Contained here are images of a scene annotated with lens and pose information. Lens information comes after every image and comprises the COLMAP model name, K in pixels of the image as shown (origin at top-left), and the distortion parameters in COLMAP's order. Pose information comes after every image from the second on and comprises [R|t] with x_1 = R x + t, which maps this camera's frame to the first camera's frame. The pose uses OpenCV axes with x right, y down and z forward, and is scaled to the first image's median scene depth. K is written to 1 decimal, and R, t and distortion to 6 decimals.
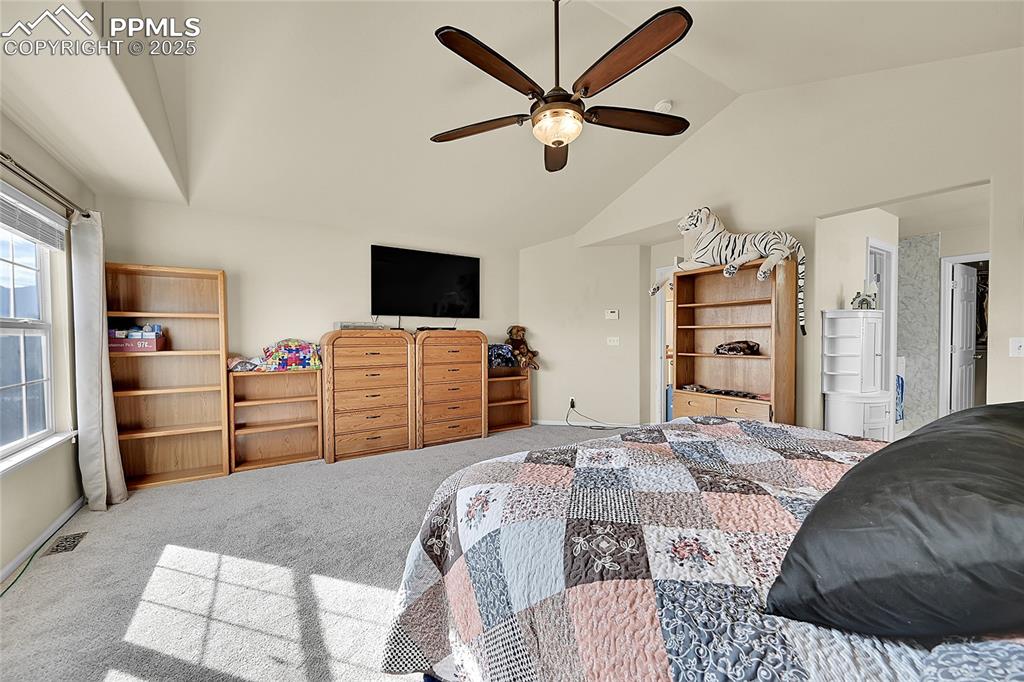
lens RADIAL K [[401.9, 0, 519.4], [0, 401.9, 343.6], [0, 0, 1]] dist [0.000587, 0.000164]
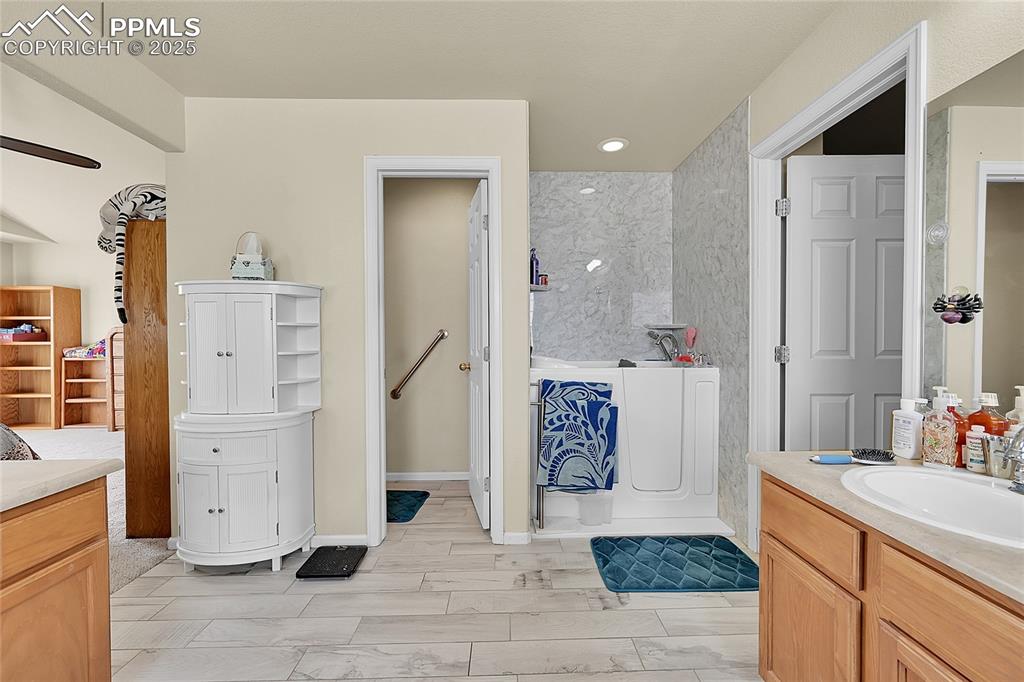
lens RADIAL K [[401.9, 0, 519.4], [0, 401.9, 343.6], [0, 0, 1]] dist [0.000587, 0.000164]
pose [[0.853366, 0.011384, -0.521188, 1.381337], [-0.010885, 0.999933, 0.004018, -0.000078], [0.521198, 0.002244, 0.853433, 0.627906]]
